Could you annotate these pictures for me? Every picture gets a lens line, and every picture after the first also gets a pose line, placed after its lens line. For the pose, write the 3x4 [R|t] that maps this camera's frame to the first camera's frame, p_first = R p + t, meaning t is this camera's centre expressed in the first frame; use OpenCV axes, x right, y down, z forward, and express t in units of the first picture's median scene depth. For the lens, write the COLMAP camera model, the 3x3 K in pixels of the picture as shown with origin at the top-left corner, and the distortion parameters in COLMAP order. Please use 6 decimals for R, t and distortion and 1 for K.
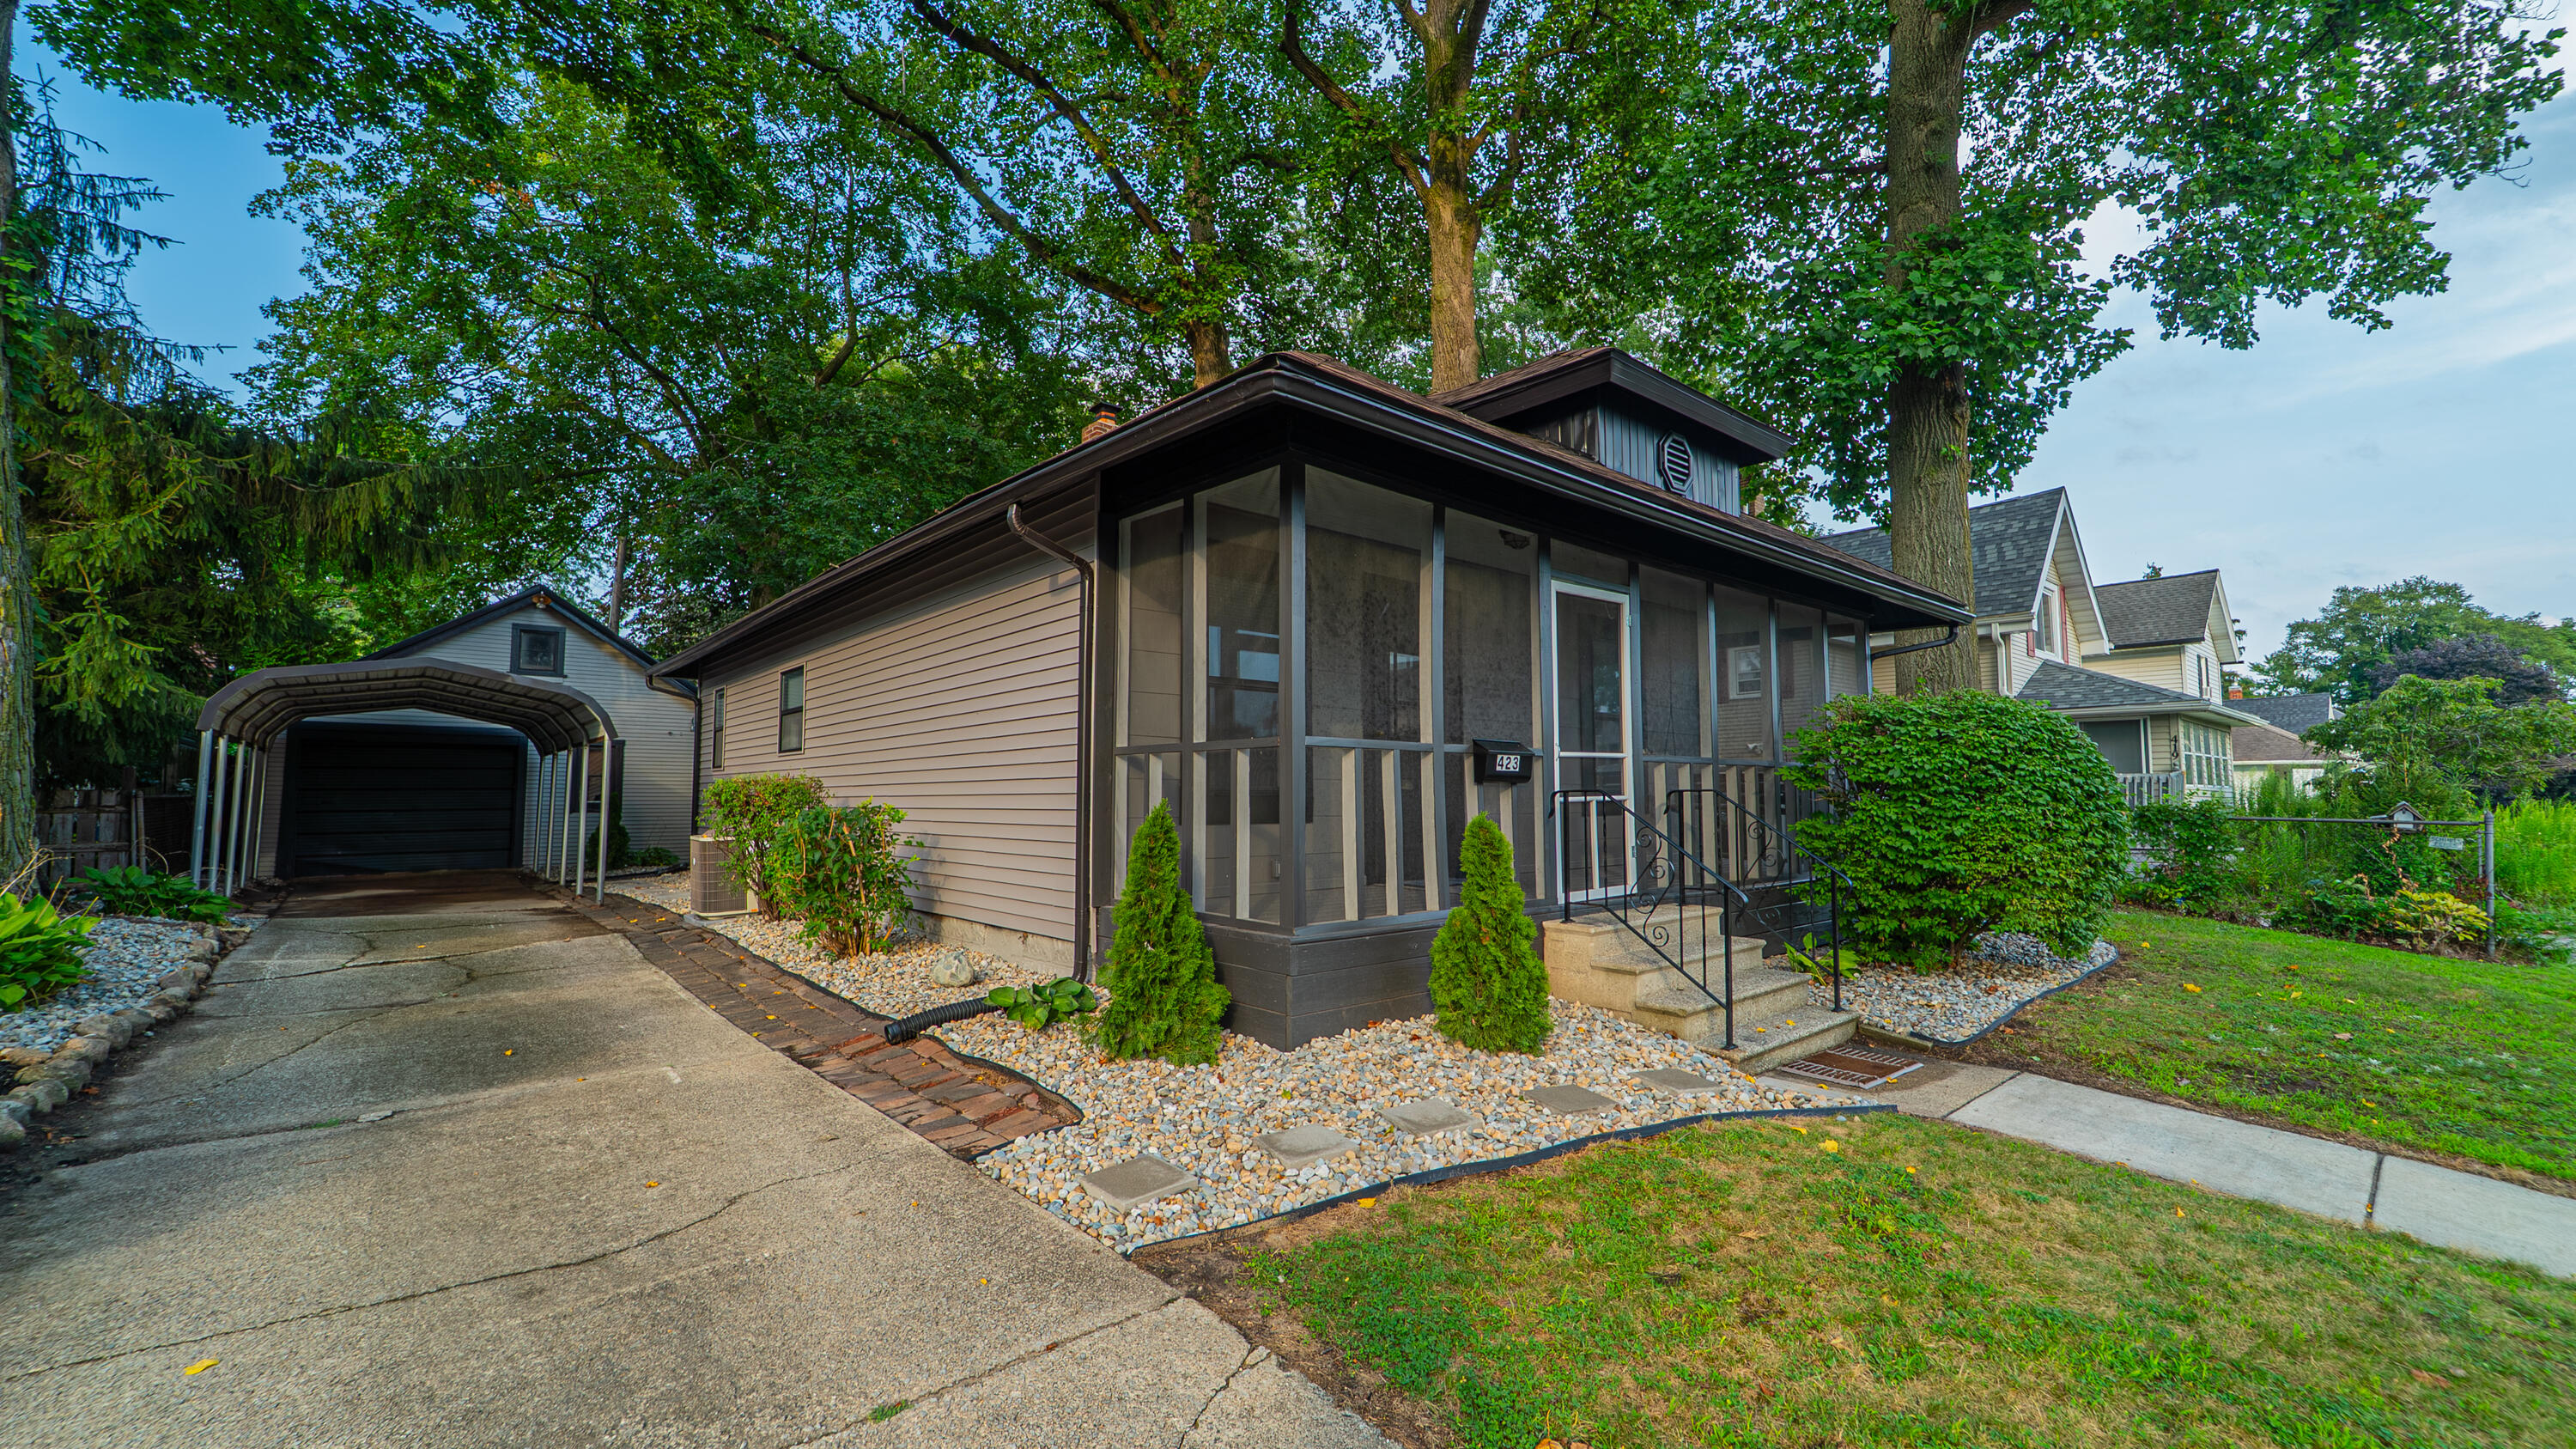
lens RADIAL K [[1032.3, 0, 1275.9], [0, 1032.3, 708.9], [0, 0, 1]] dist [-0.001138, -0.001198]
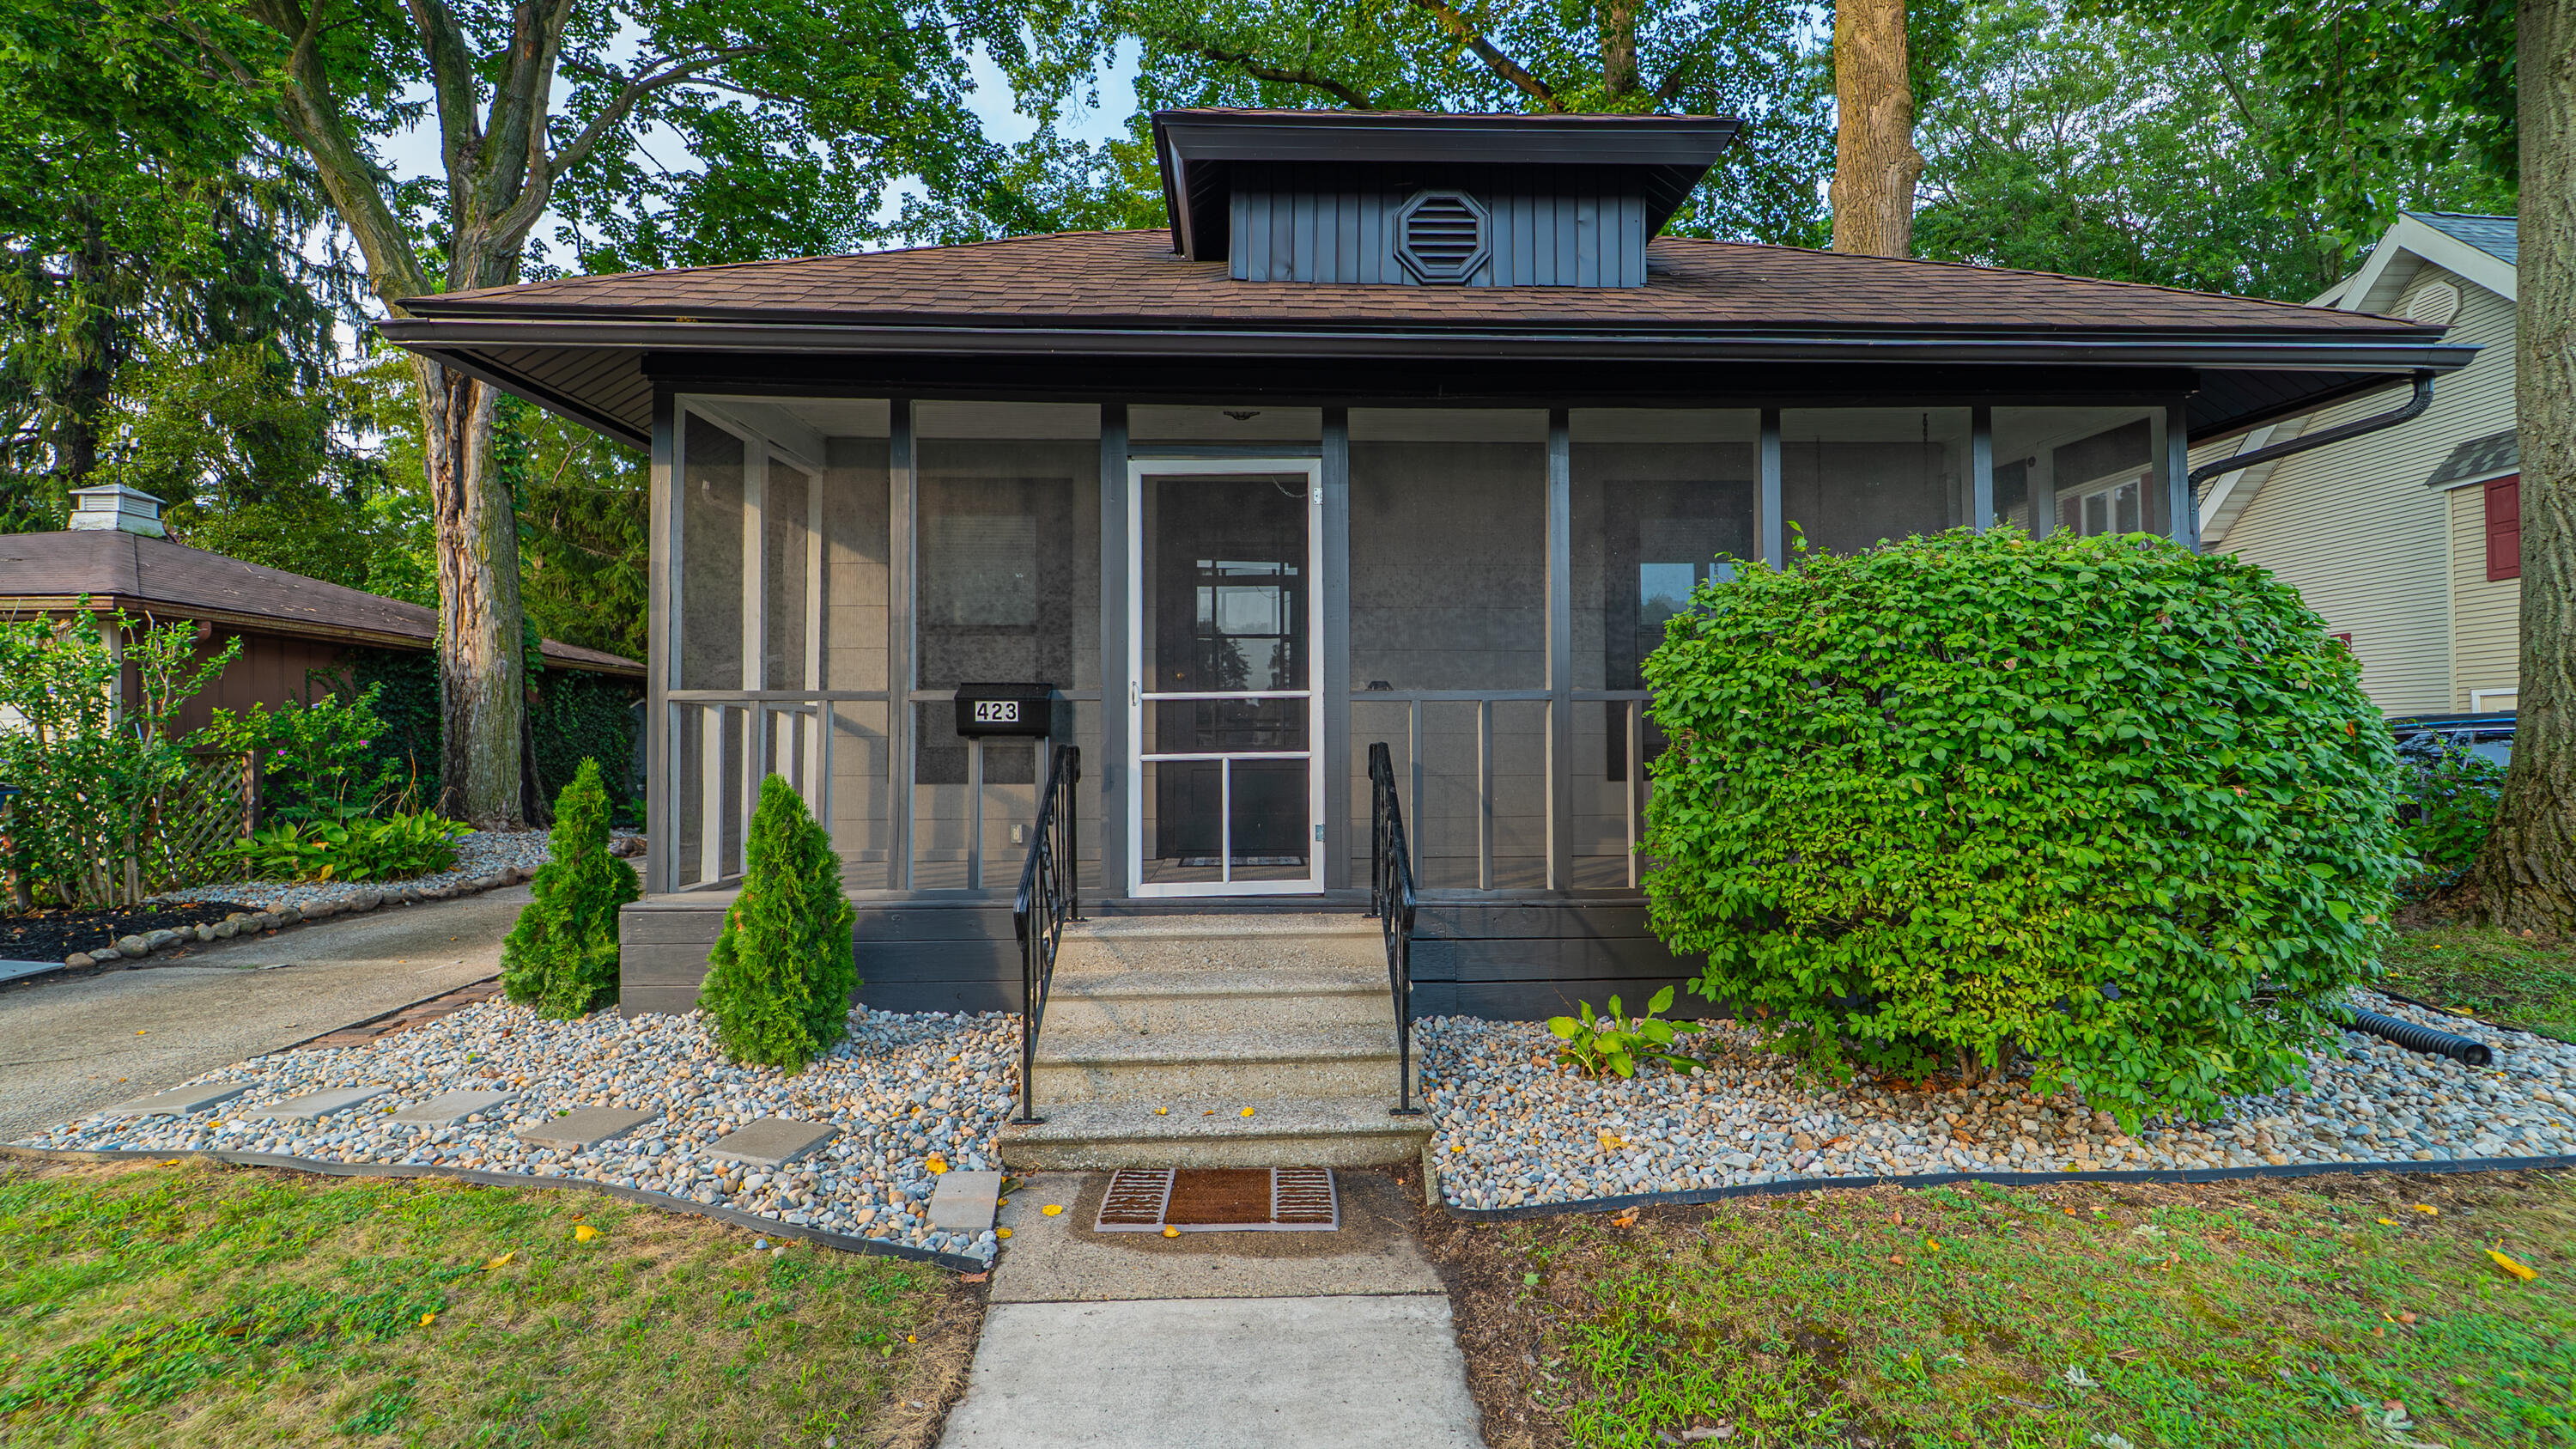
lens RADIAL K [[1032.3, 0, 1290.8], [0, 1032.3, 735.9], [0, 0, 1]] dist [-0.001138, -0.001198]
pose [[0.774090, -0.014480, -0.632910, 0.802993], [0.050936, 0.997922, 0.039468, 0.046860], [0.631023, -0.062790, 0.773219, 0.478417]]
